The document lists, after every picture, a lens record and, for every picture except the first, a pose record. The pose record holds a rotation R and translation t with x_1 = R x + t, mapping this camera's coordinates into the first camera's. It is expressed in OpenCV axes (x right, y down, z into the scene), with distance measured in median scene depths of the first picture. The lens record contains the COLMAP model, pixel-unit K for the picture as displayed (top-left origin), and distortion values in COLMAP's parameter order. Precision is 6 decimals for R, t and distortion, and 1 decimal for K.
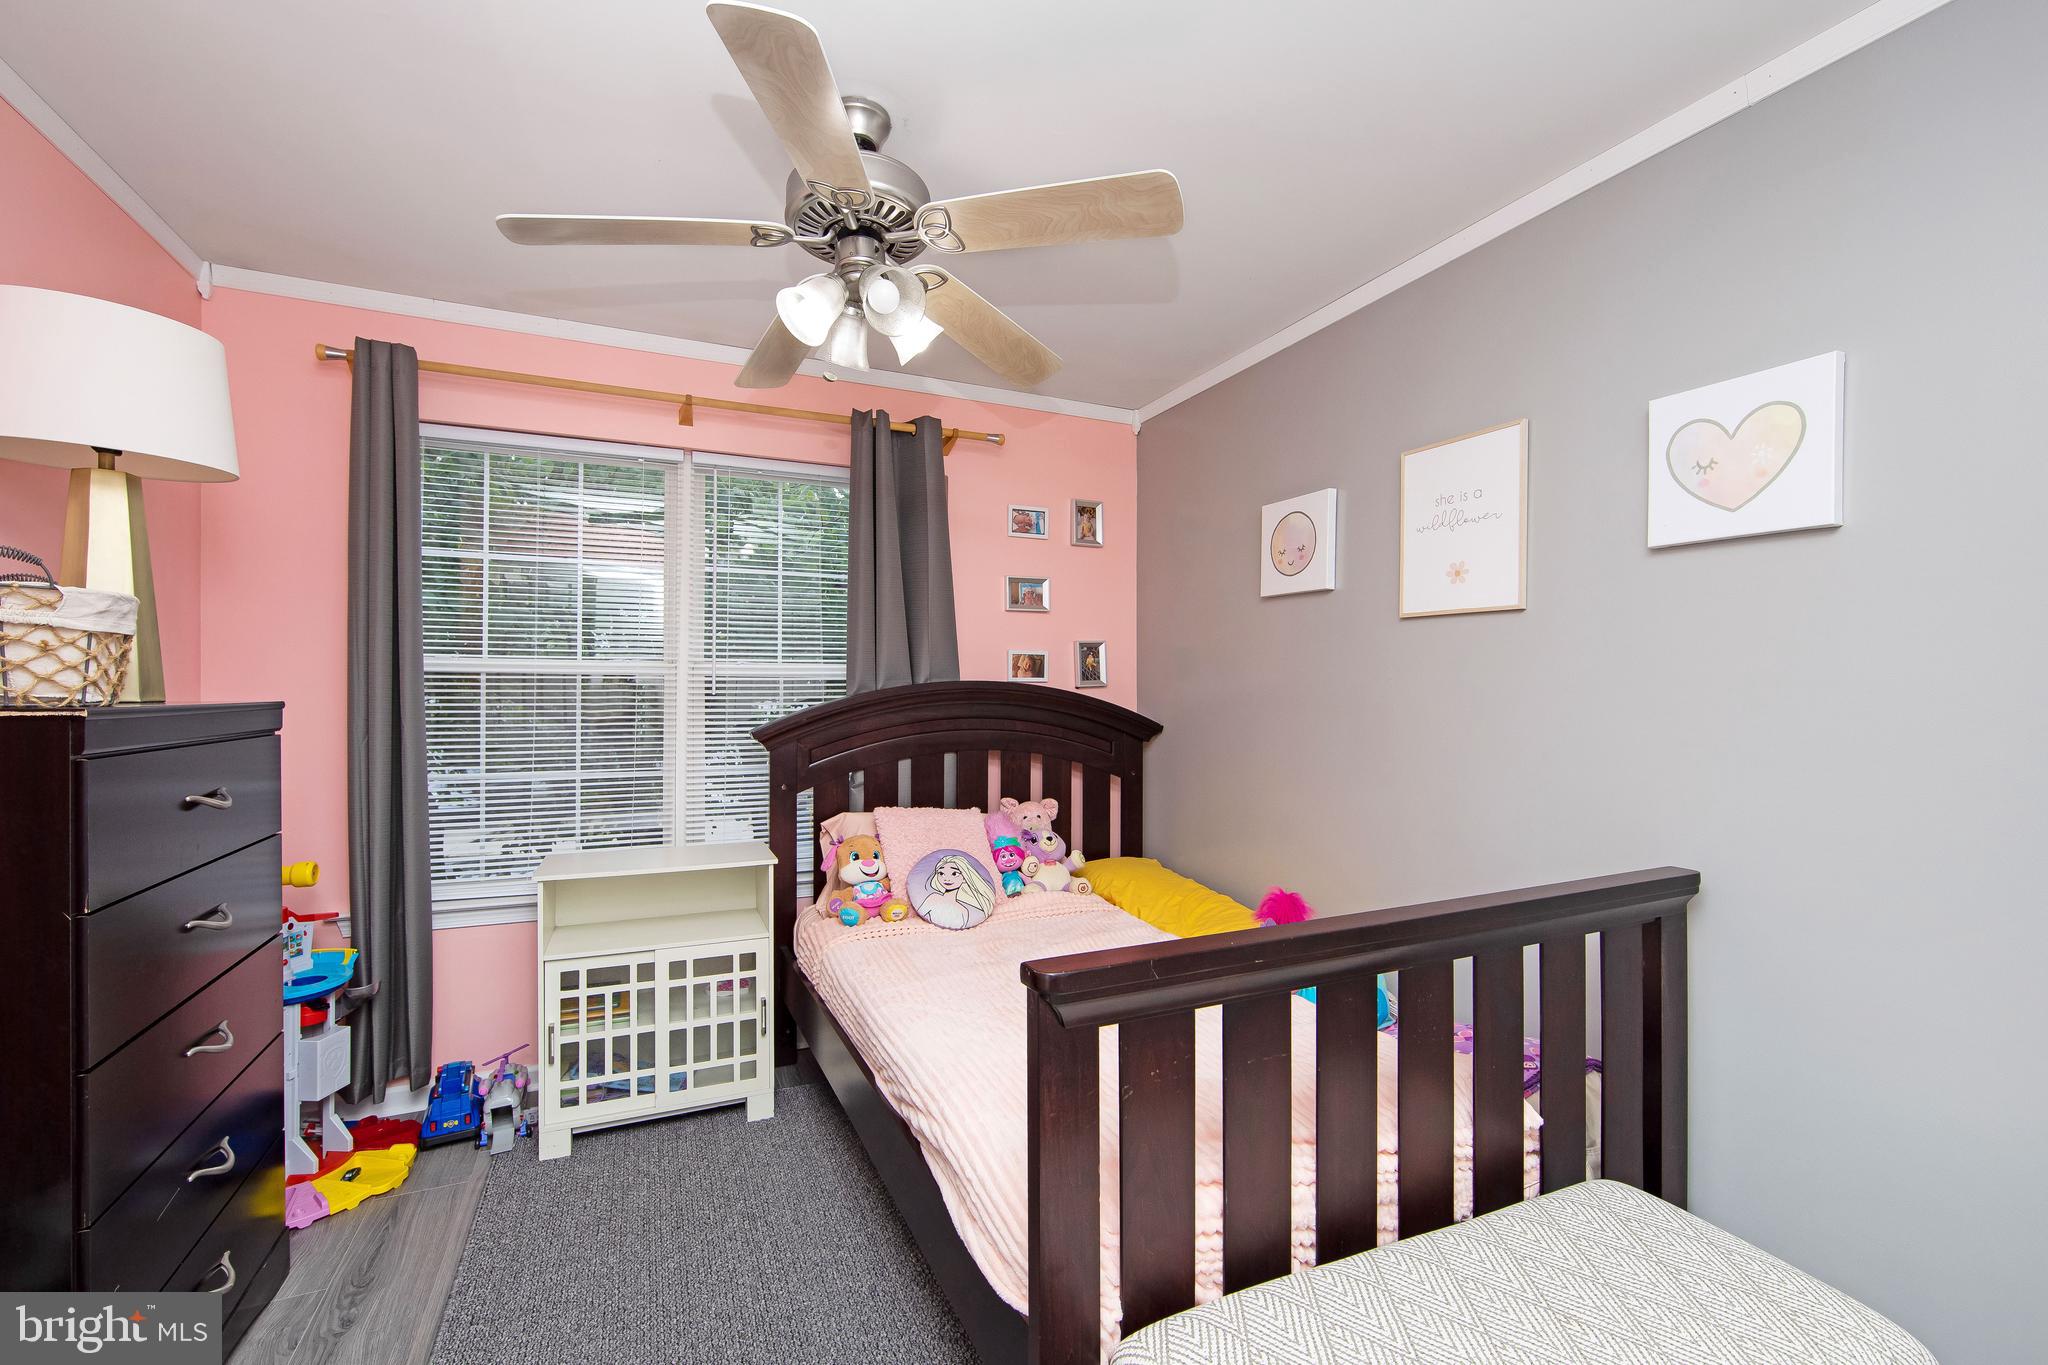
lens RADIAL K [[822.3, 0, 1021.0], [0, 822.3, 694.8], [0, 0, 1]] dist [-0.003507, 0.000720]
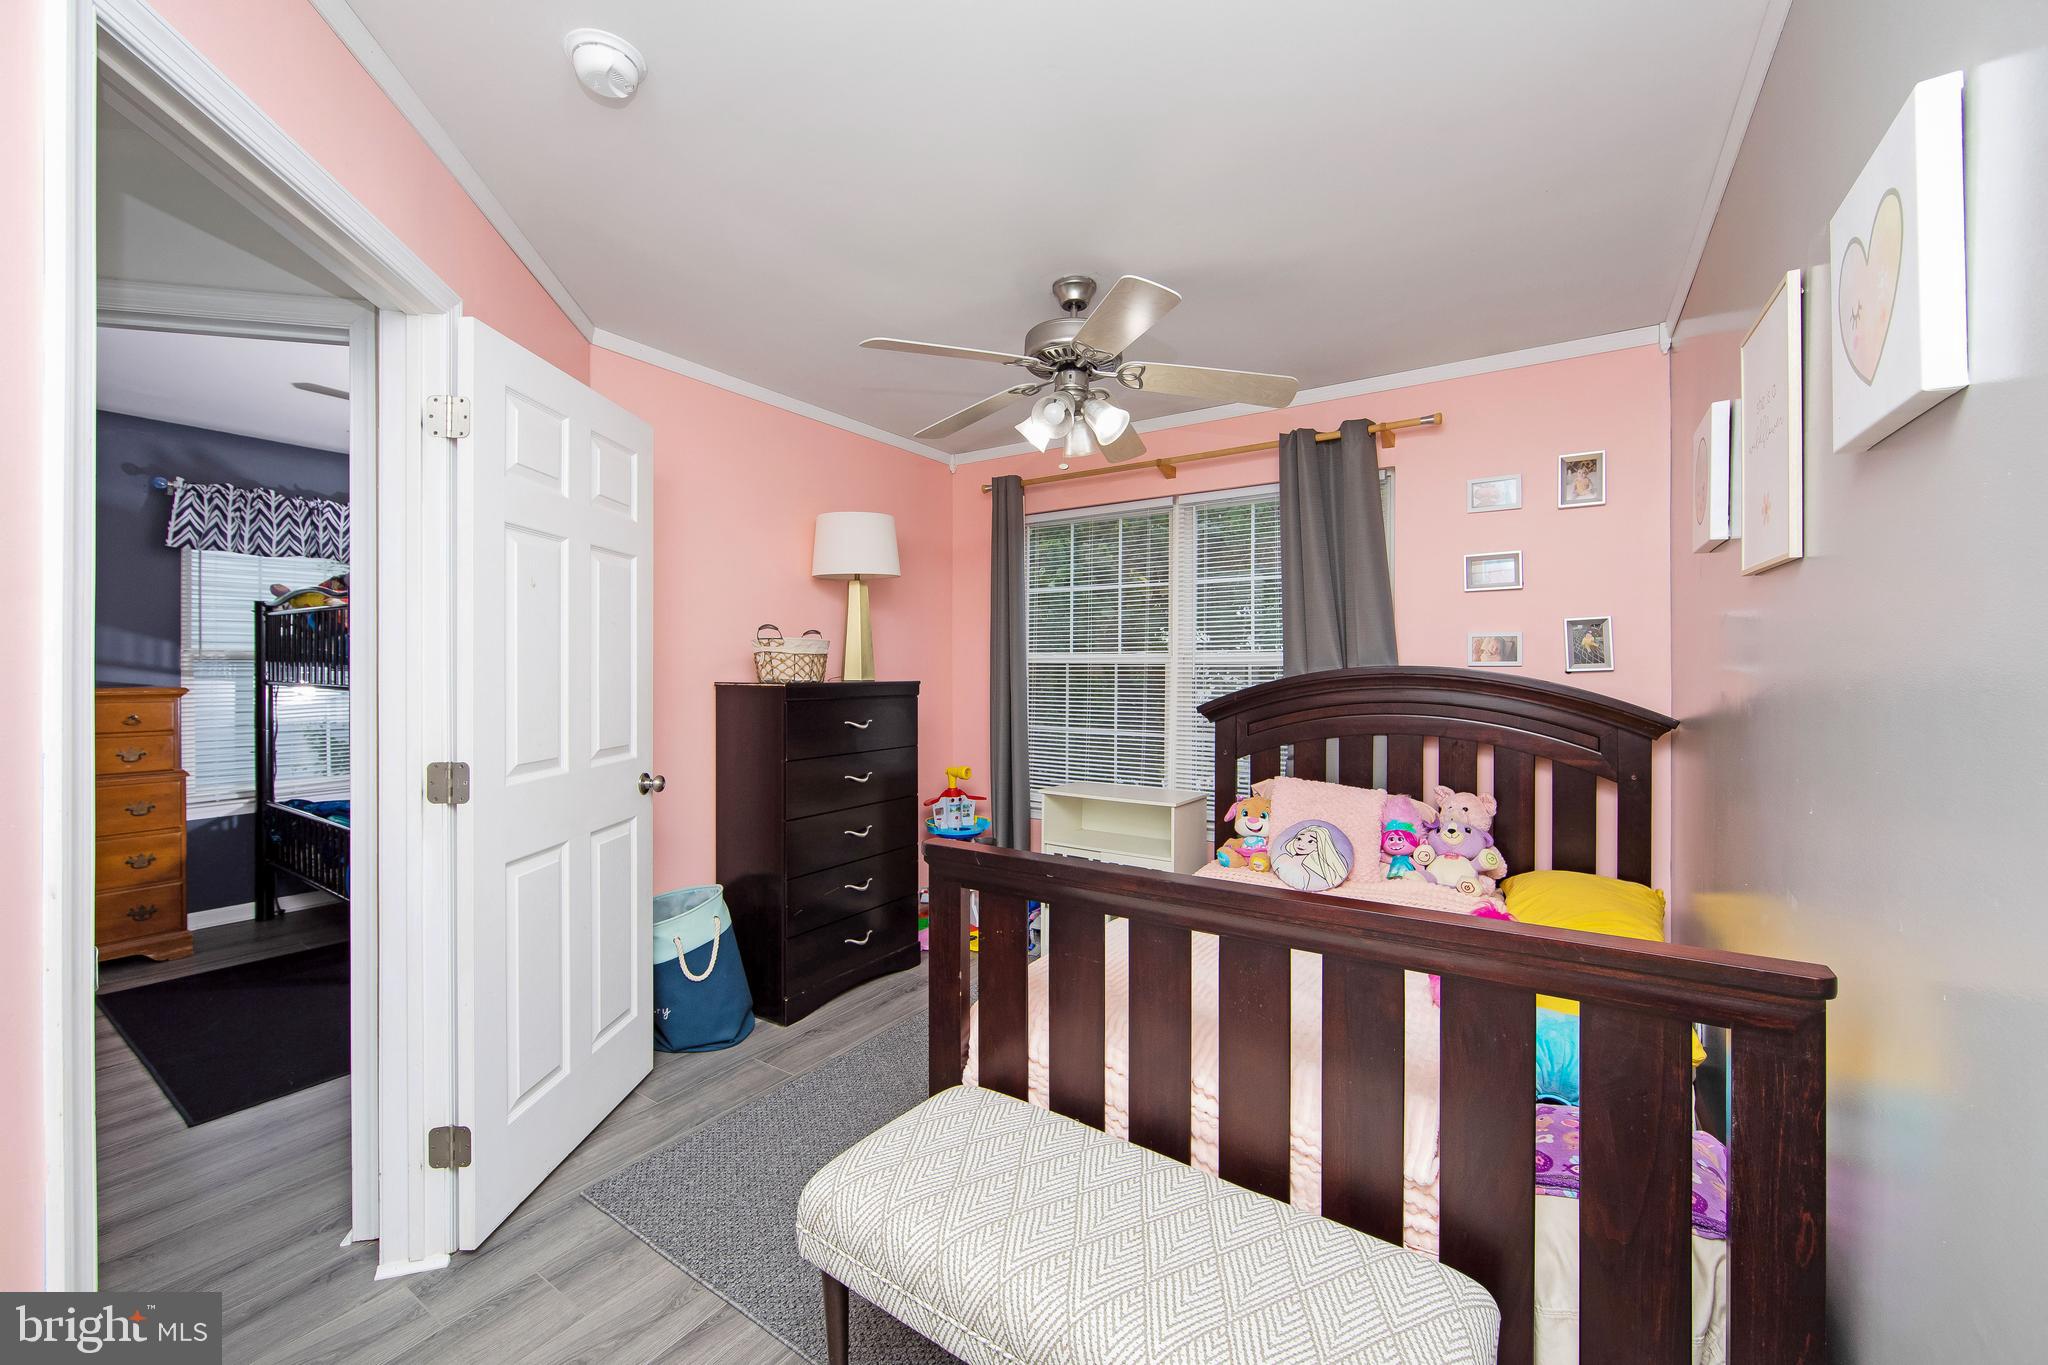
lens RADIAL K [[822.3, 0, 1032.0], [0, 822.3, 670.1], [0, 0, 1]] dist [-0.003507, 0.000720]
pose [[0.550504, -0.001408, -0.834831, 0.574778], [-0.004695, 0.999978, -0.004782, -0.005626], [0.834819, 0.006552, 0.550485, 0.067054]]
